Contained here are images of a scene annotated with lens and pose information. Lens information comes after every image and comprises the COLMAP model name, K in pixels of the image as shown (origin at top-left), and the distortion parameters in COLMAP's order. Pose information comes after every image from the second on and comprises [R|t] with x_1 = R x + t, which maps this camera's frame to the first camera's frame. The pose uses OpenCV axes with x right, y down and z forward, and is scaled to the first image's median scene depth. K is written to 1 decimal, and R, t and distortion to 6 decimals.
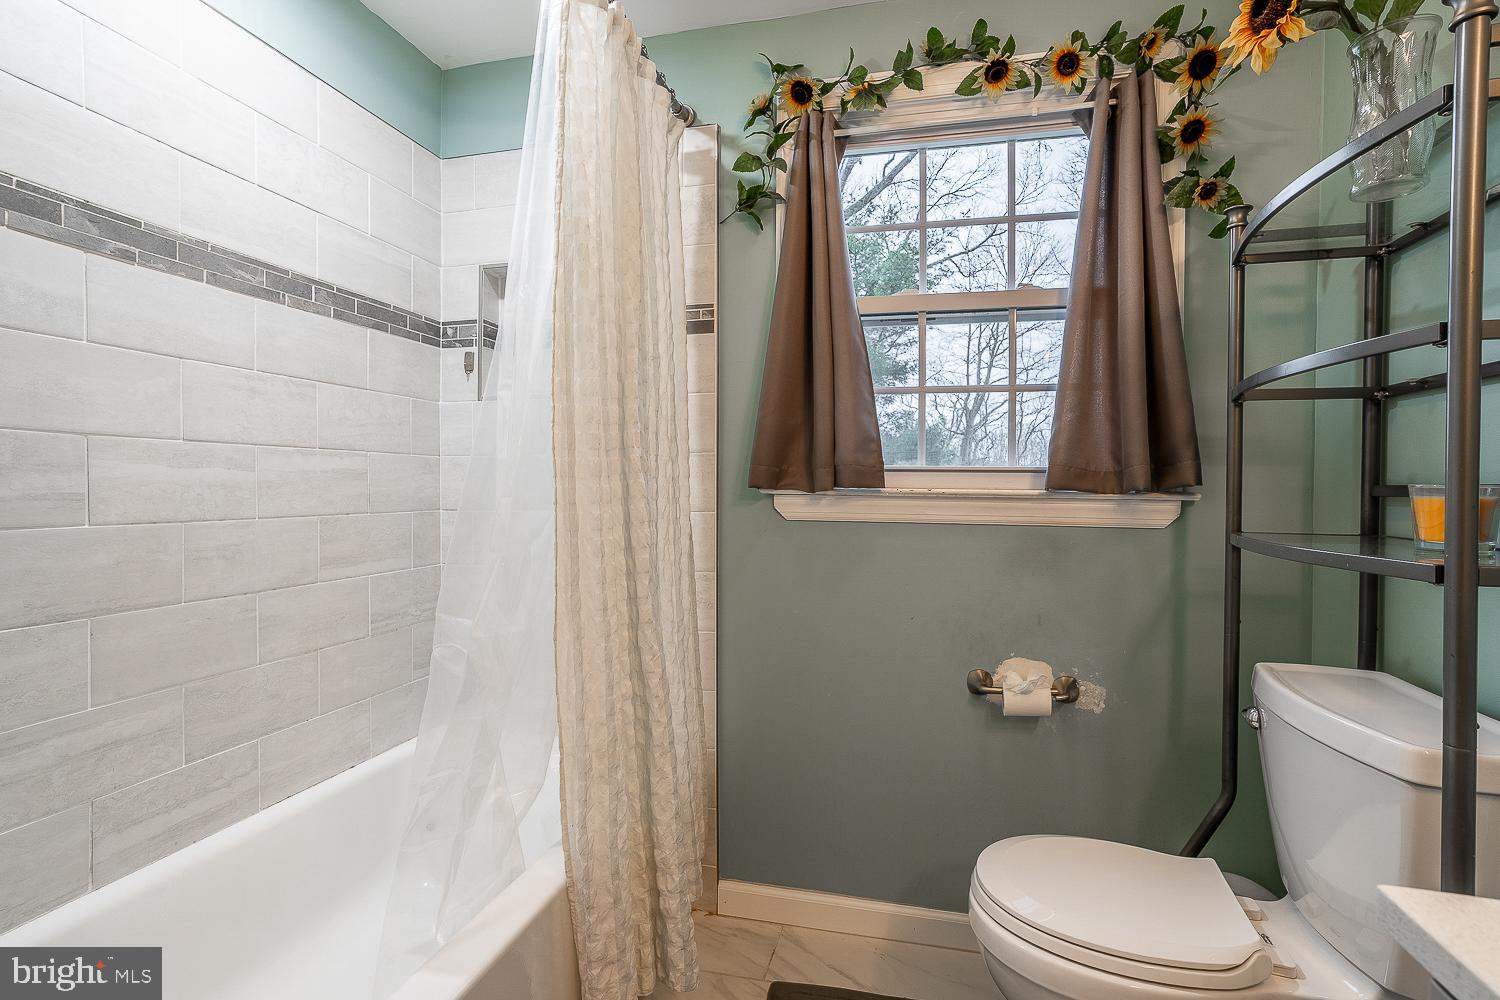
lens RADIAL K [[729.4, 0, 749.1], [0, 729.4, 496.6], [0, 0, 1]] dist [-0.044089, 0.032949]
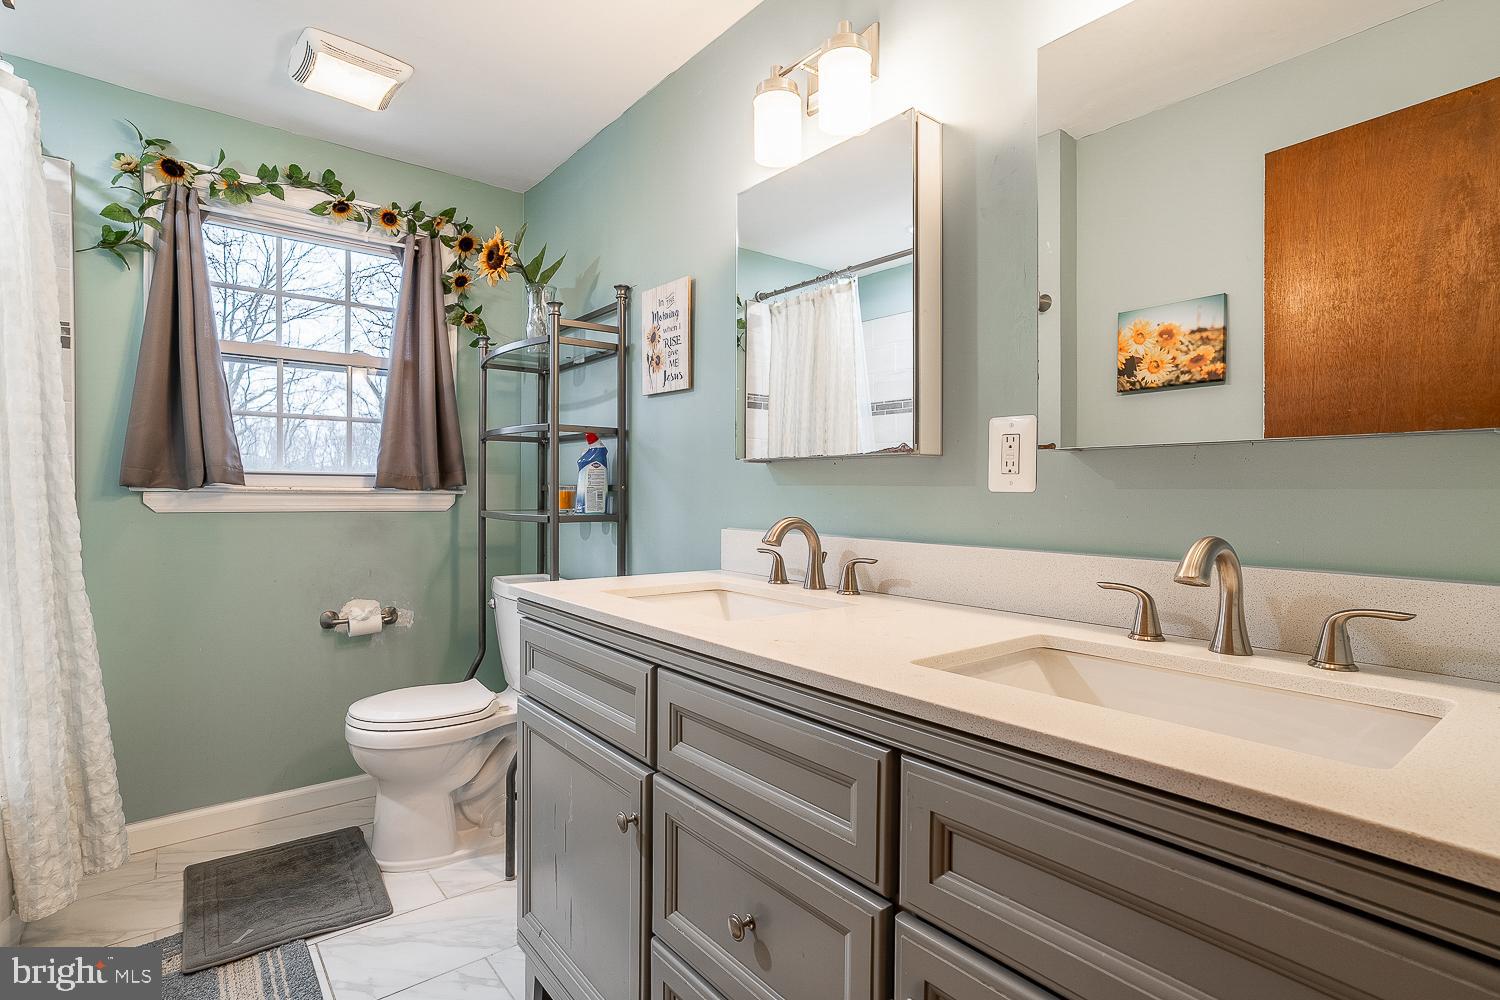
lens RADIAL K [[729.4, 0, 749.1], [0, 729.4, 496.6], [0, 0, 1]] dist [-0.044089, 0.032949]
pose [[0.593960, -0.009431, 0.804439, -0.361381], [0.007709, 0.999952, 0.006031, 0.006350], [-0.804457, 0.002620, 0.594005, -0.567836]]
